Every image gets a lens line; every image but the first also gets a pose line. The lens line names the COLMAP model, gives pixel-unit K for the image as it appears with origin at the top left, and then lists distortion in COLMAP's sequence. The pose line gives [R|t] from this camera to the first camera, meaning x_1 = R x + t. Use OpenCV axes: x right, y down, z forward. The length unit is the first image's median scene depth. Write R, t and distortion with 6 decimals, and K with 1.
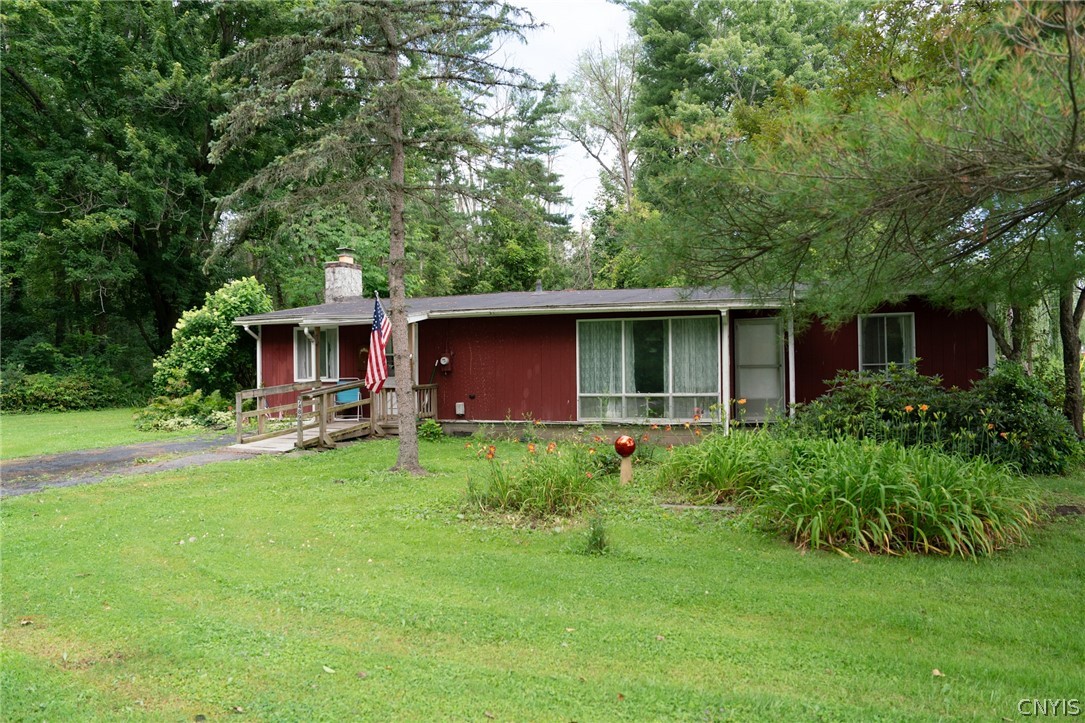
lens RADIAL K [[723.9, 0, 544.7], [0, 723.9, 365.7], [0, 0, 1]] dist [-0.019743, 0.015161]
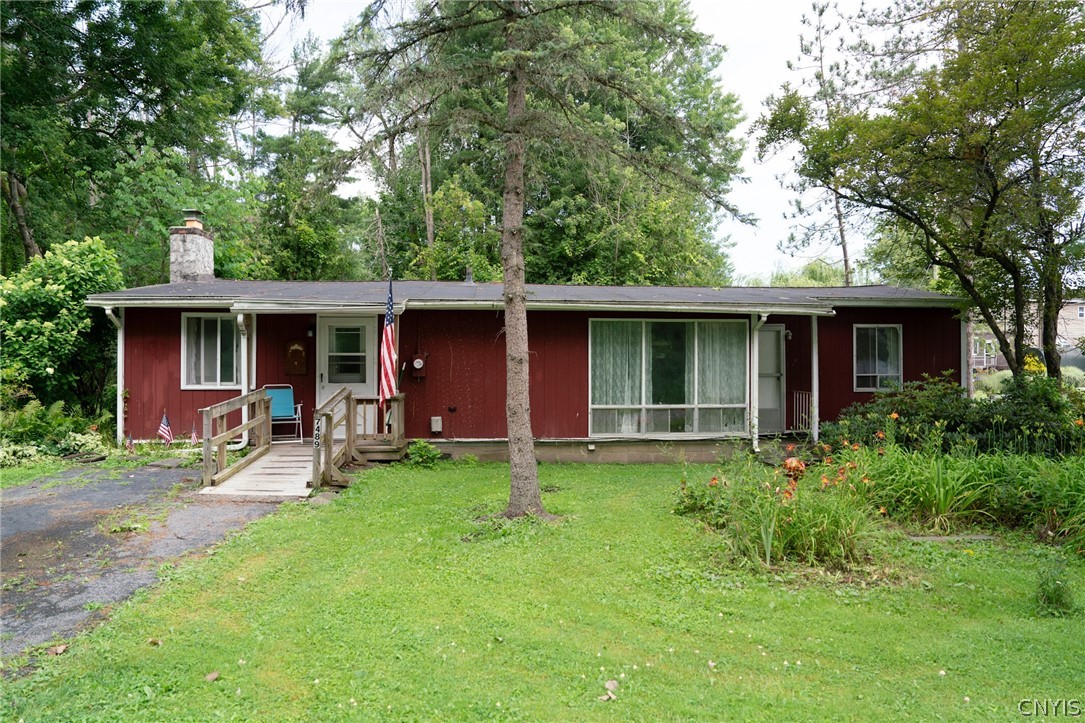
lens RADIAL K [[746.4, 0, 542.5], [0, 746.4, 361.5], [0, 0, 1]] dist [-0.009353, 0.002657]
pose [[0.923148, 0.017388, 0.384052, -0.321693], [-0.014554, 0.999841, -0.010286, -0.002800], [-0.384170, 0.003906, 0.923254, 0.197646]]
